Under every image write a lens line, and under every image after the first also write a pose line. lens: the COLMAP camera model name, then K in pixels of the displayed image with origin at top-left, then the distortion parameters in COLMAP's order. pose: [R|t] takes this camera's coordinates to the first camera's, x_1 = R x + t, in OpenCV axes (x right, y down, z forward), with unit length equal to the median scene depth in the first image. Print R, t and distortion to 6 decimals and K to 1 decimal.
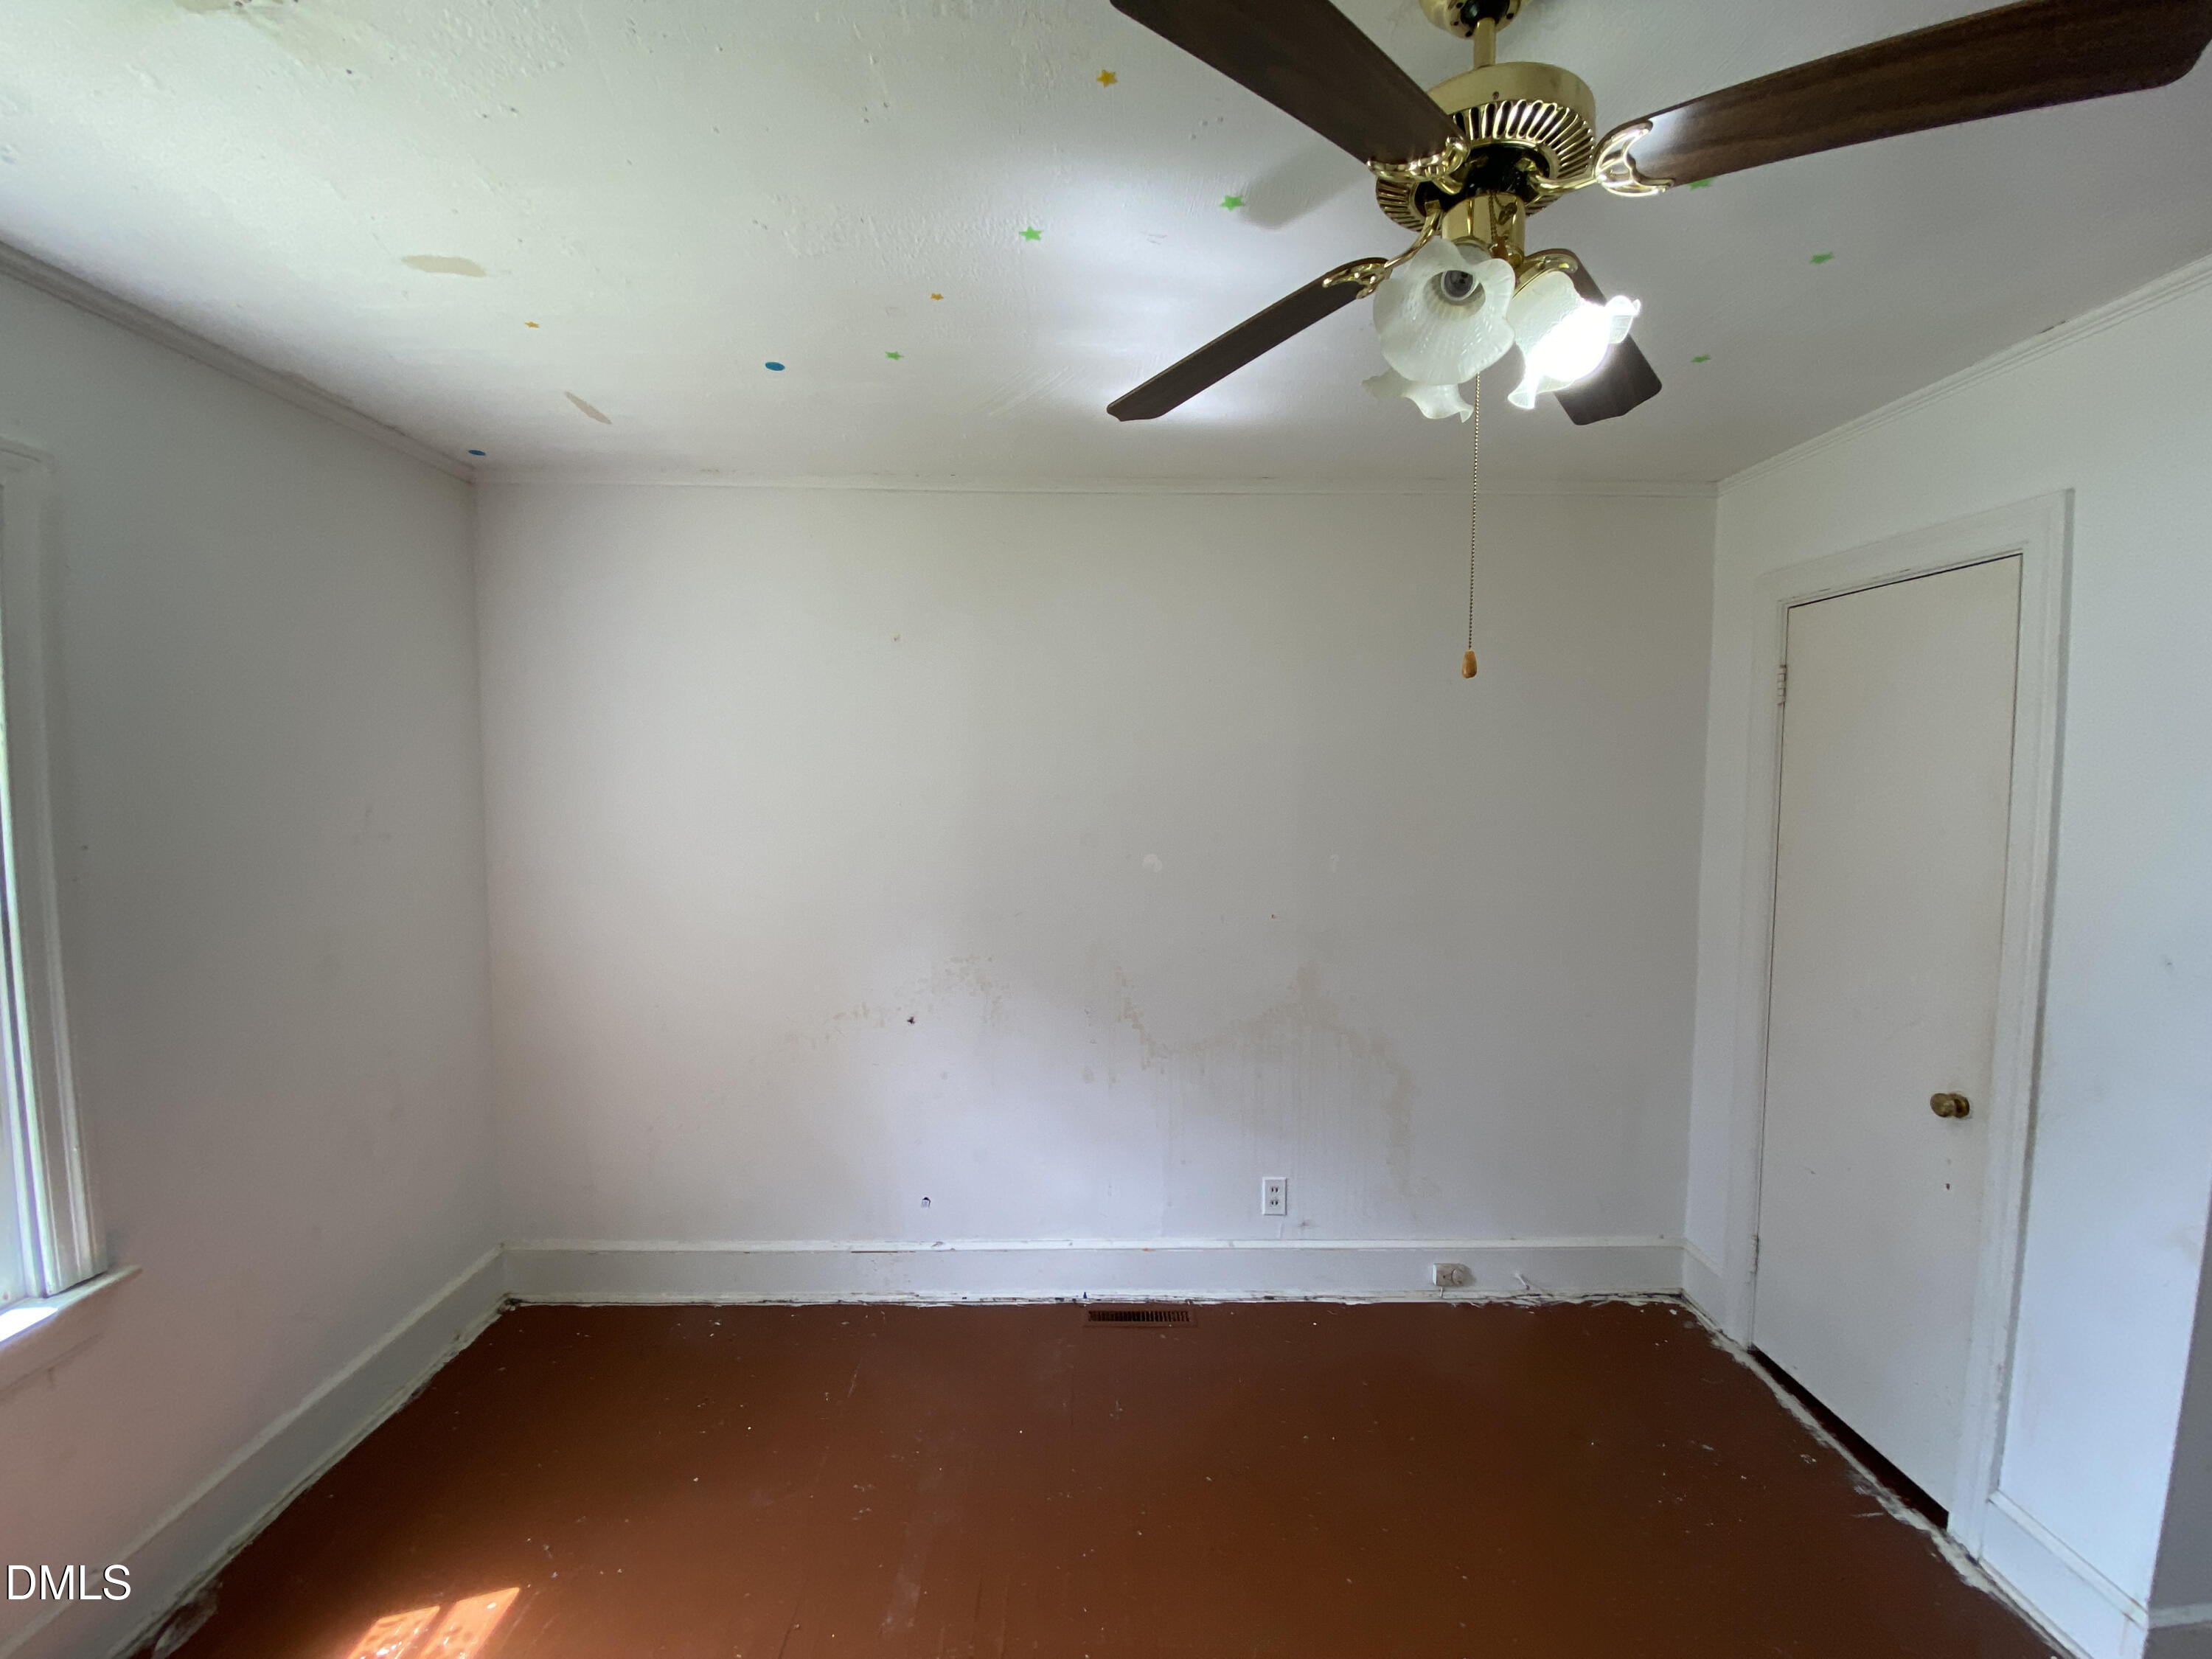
lens RADIAL K [[892.0, 0, 1102.9], [0, 892.0, 823.1], [0, 0, 1]] dist [-0.010362, -0.011728]
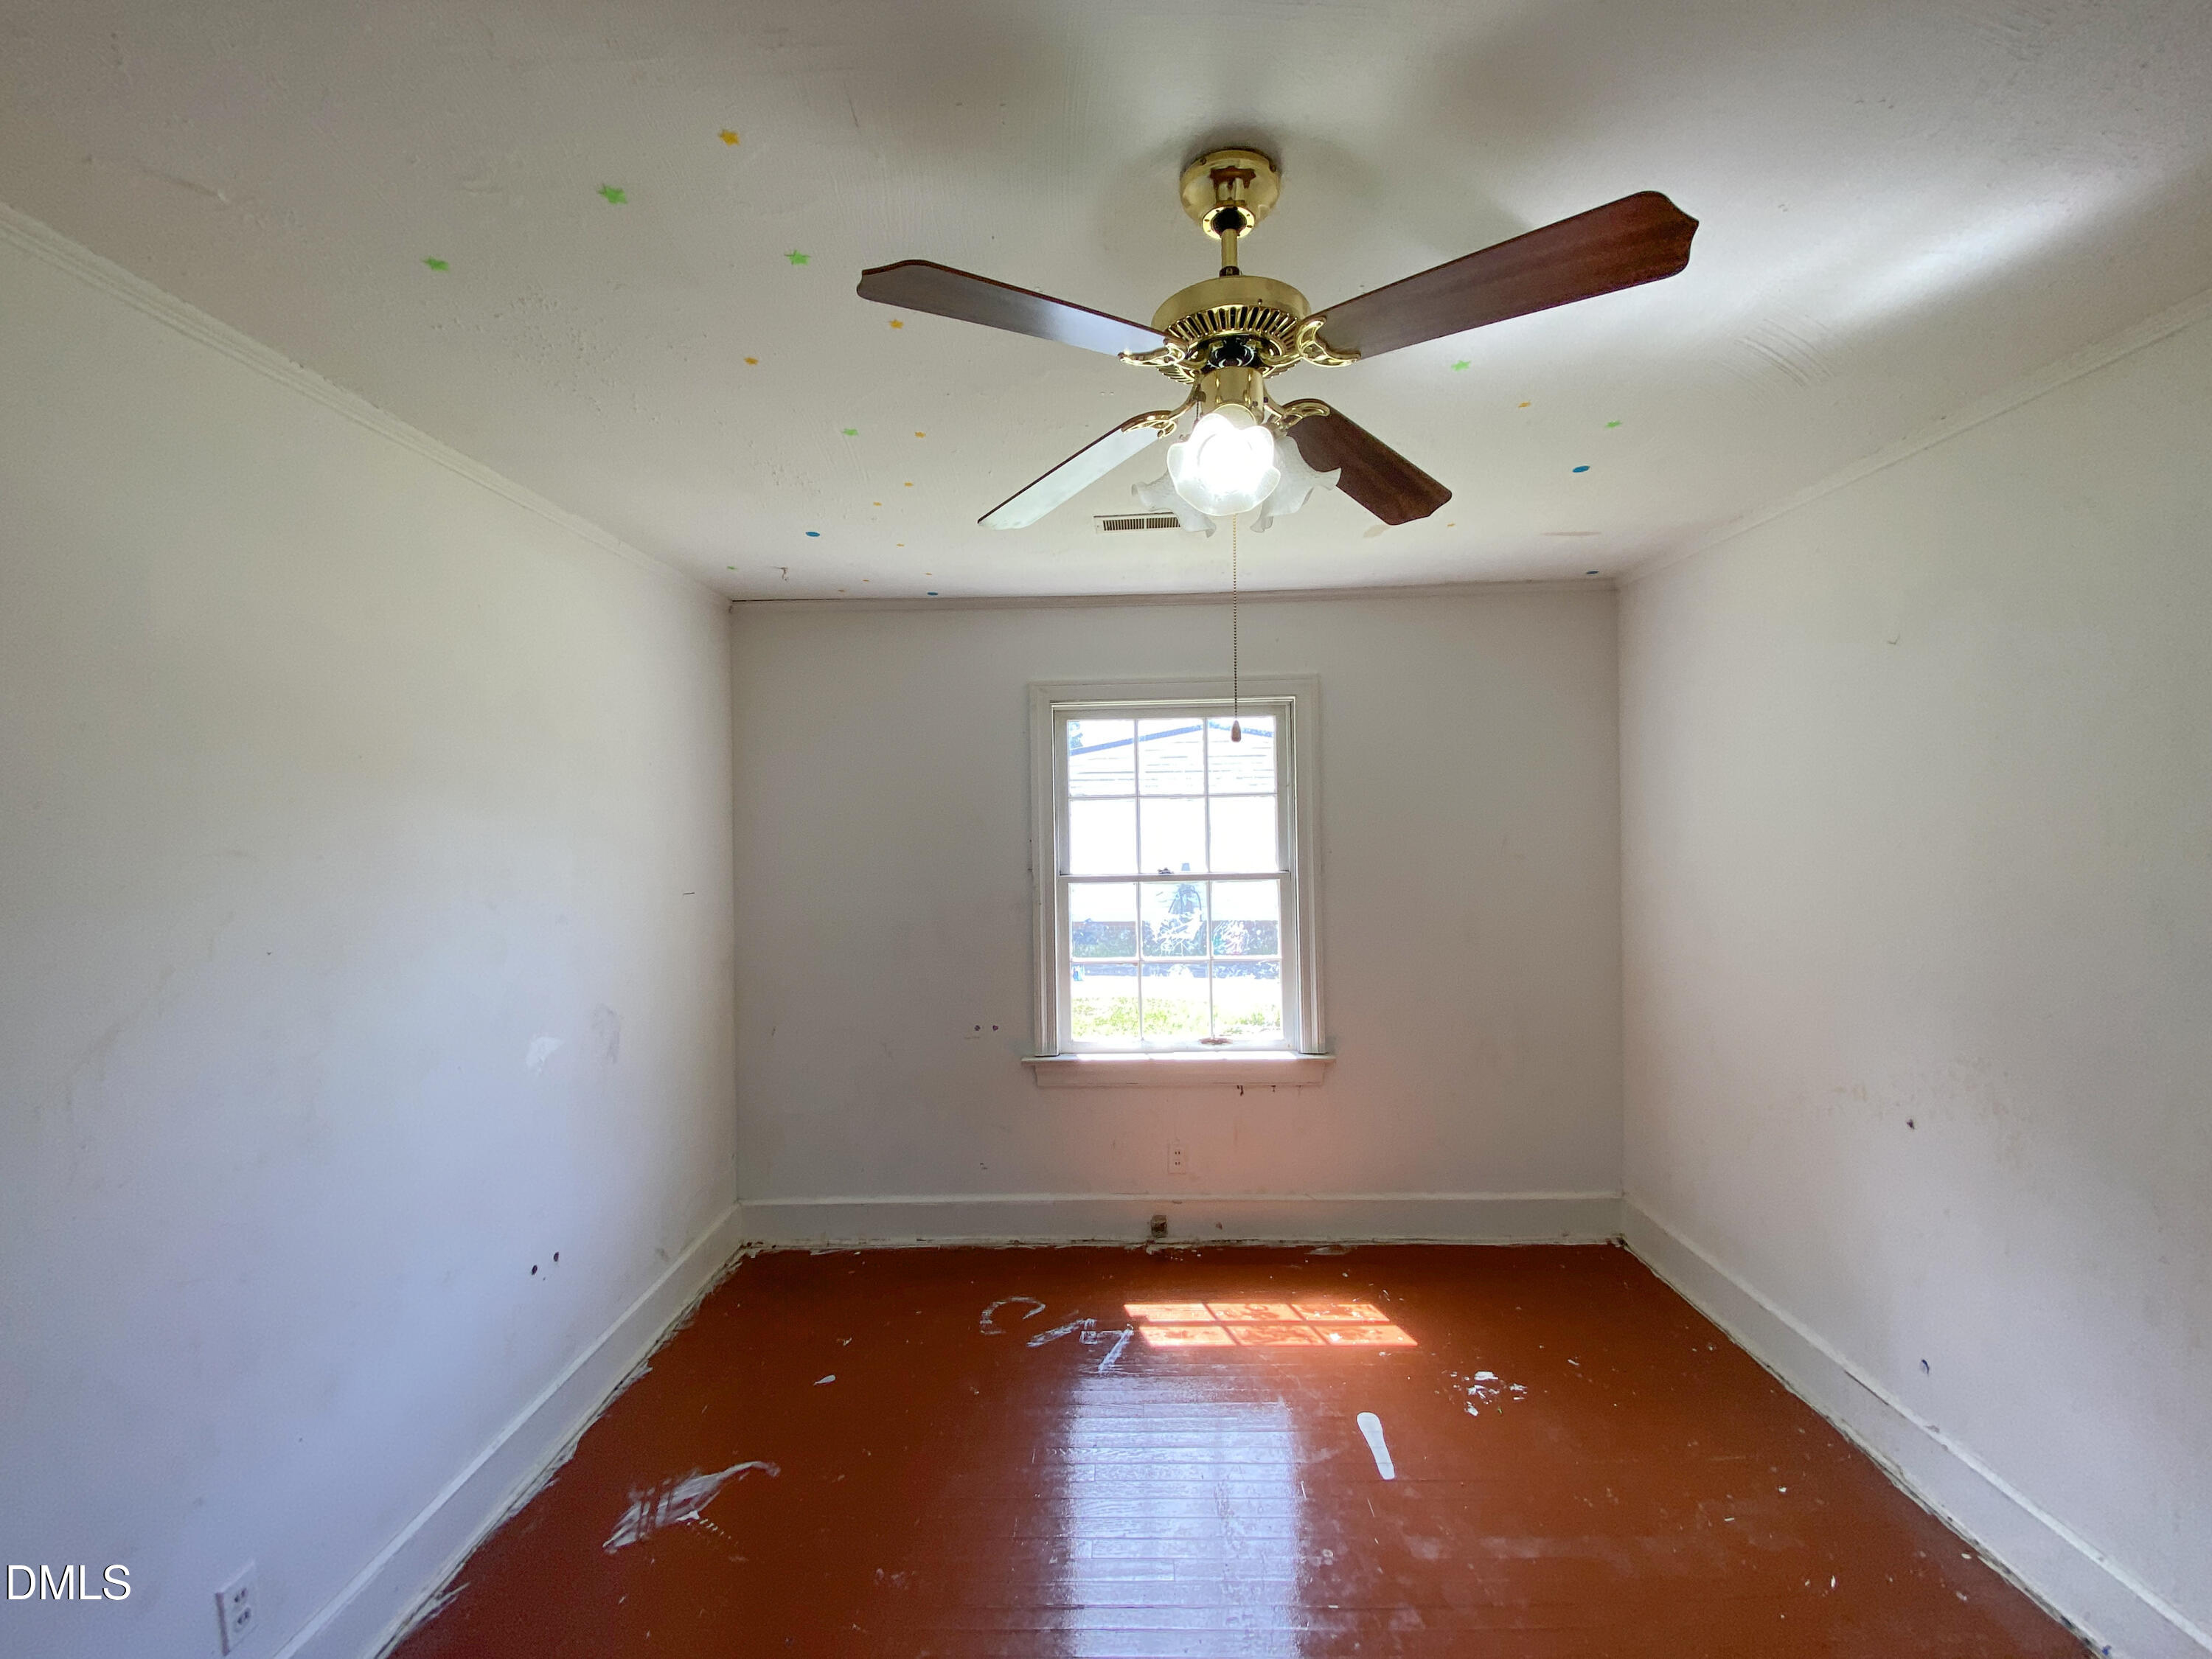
lens RADIAL K [[861.6, 0, 1102.1], [0, 861.6, 824.7], [0, 0, 1]] dist [0.000390, -0.010828]
pose [[-0.042393, 0.006622, -0.999079, 0.566151], [-0.045856, 0.998911, 0.008567, -0.016578], [0.998048, 0.046177, -0.042044, 0.300337]]
